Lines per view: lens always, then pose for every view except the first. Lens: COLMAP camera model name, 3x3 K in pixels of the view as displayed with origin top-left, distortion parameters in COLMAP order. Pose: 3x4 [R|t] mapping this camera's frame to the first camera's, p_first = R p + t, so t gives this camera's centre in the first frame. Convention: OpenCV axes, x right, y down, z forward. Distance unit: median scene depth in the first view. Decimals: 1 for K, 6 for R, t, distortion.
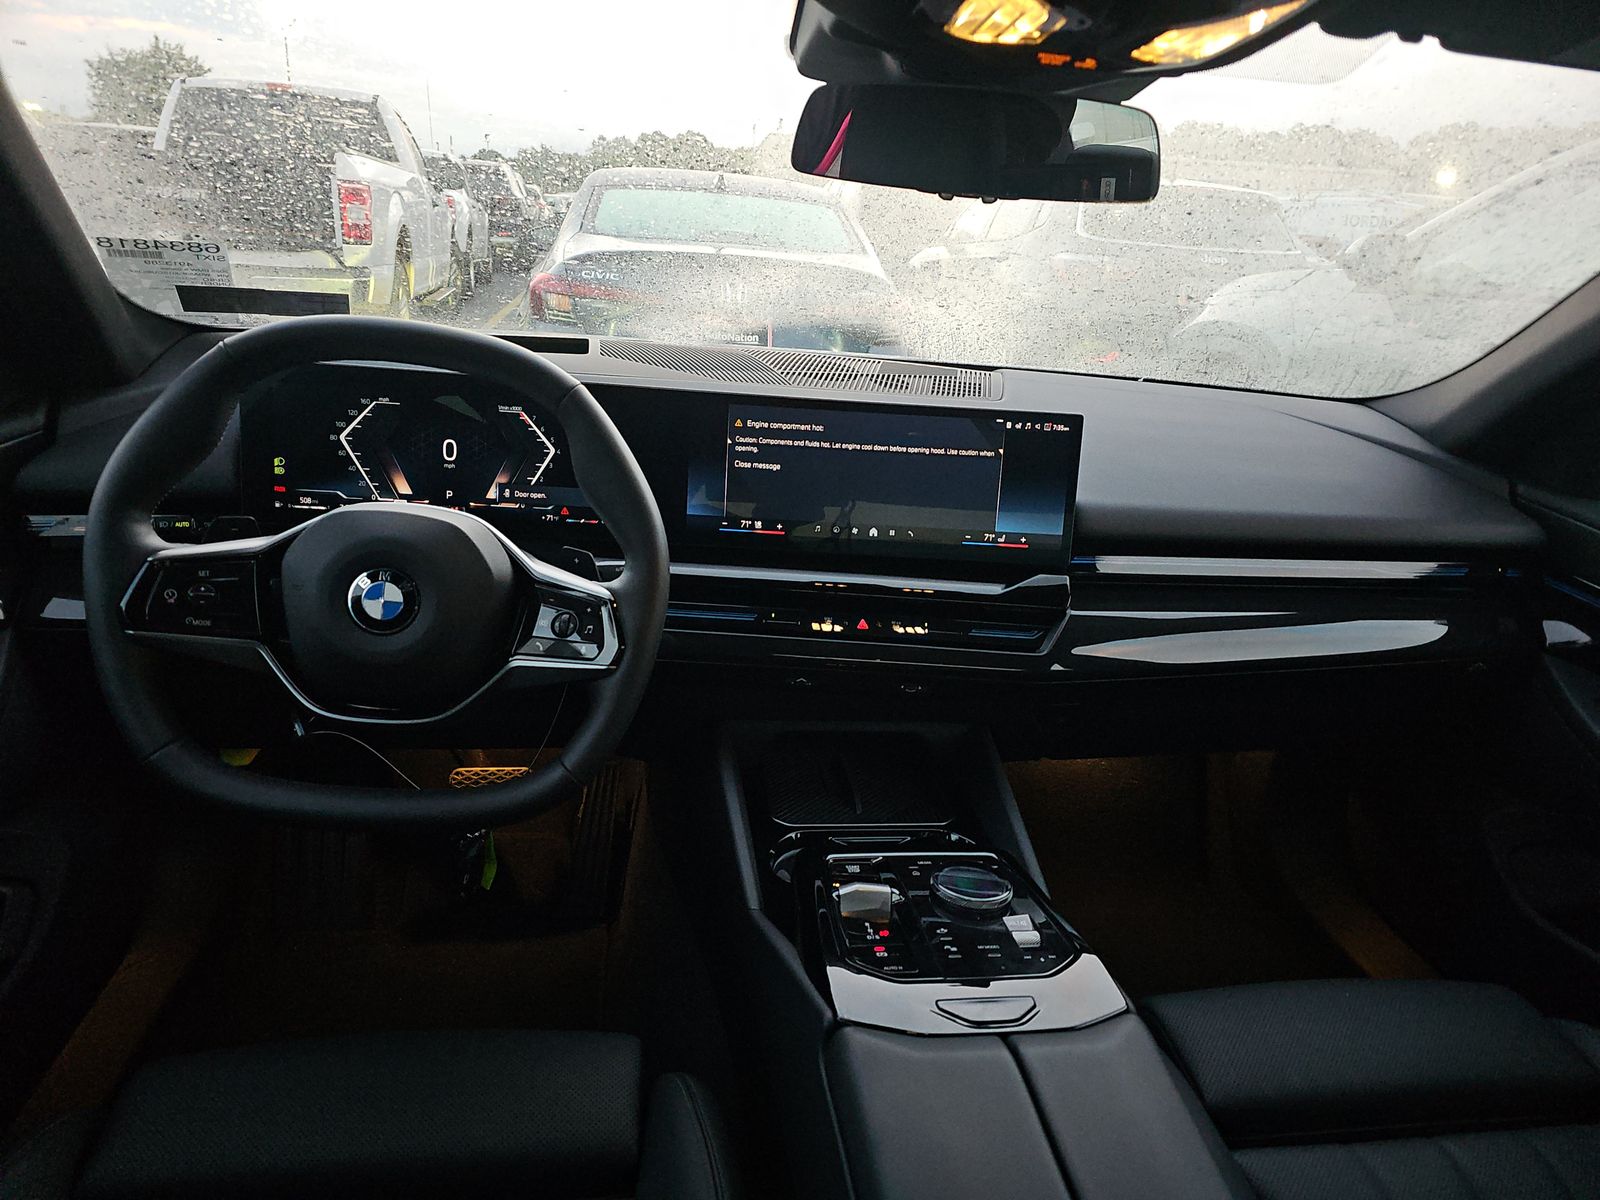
lens RADIAL K [[1124.9, 0, 800.0], [0, 1124.9, 600.0], [0, 0, 1]] dist [0.066685, -0.097293]
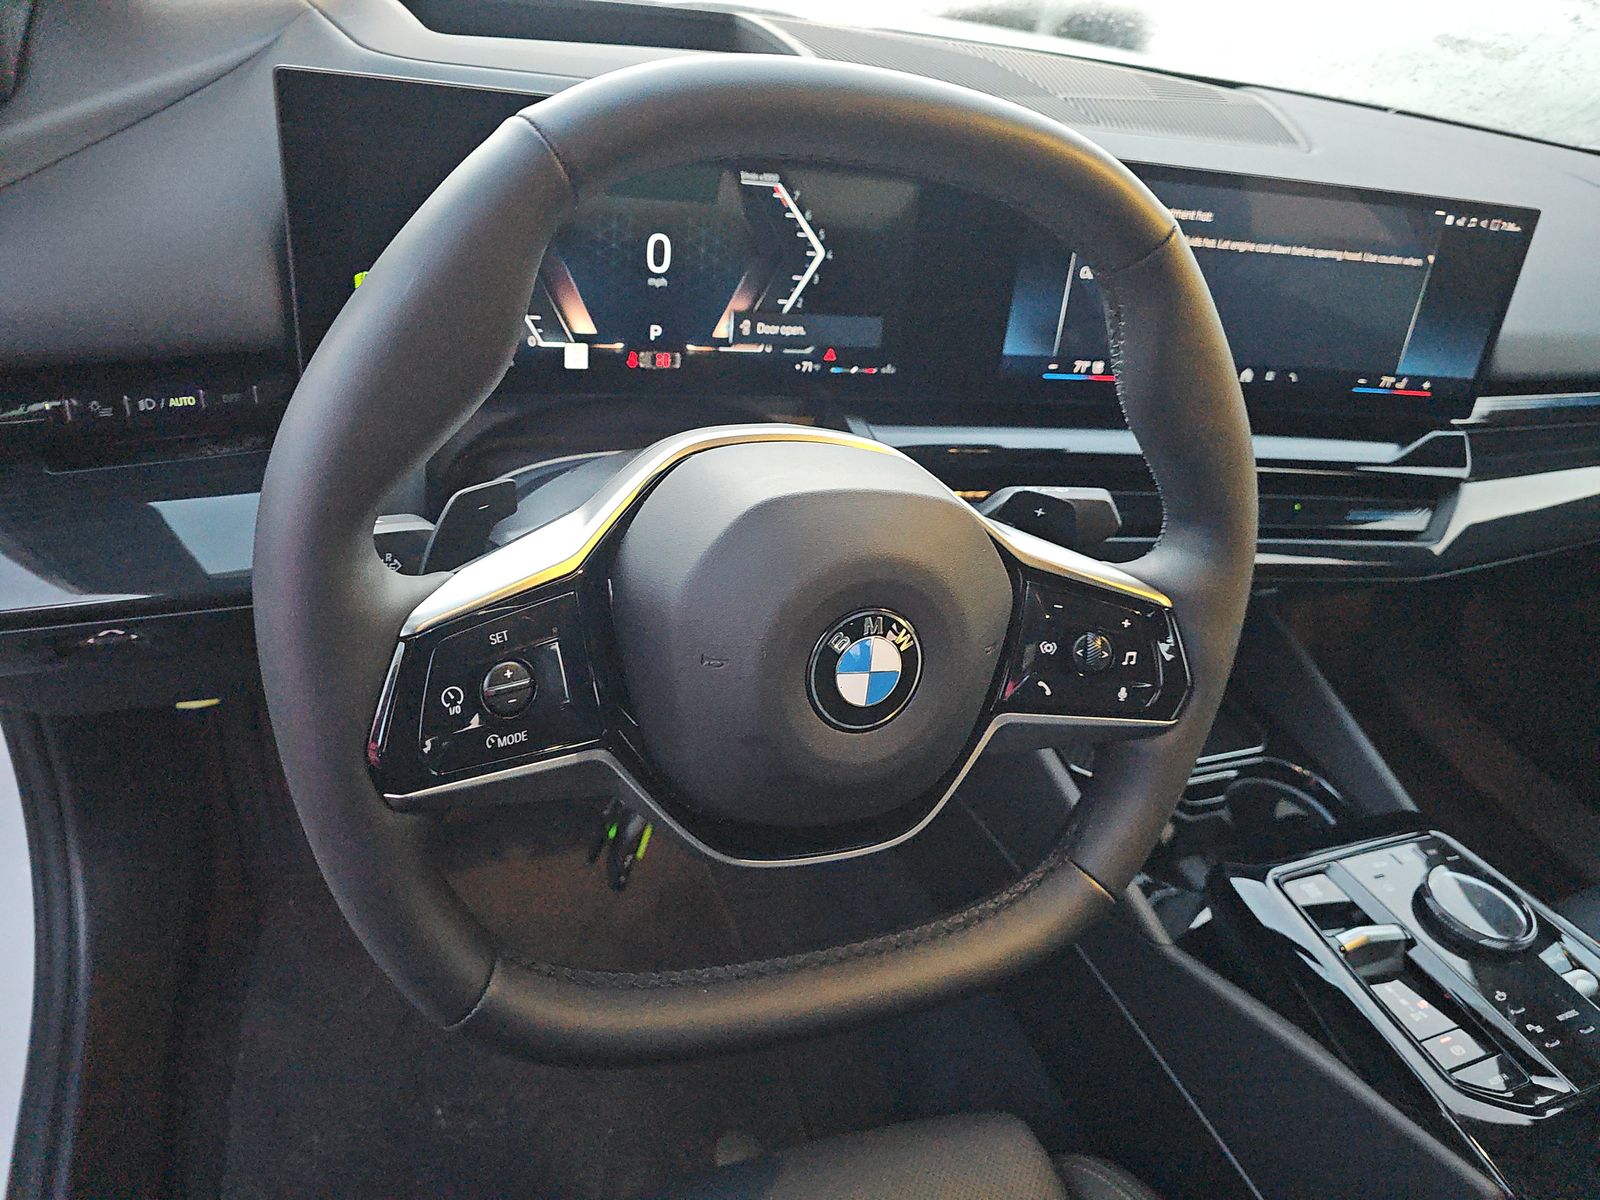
lens RADIAL K [[1124.9, 0, 800.0], [0, 1124.9, 600.0], [0, 0, 1]] dist [0.066685, -0.097293]
pose [[0.966930, -0.059864, 0.247917, -0.387711], [-0.017778, 0.953878, 0.299667, -0.136395], [-0.254422, -0.294165, 0.921269, 0.400522]]
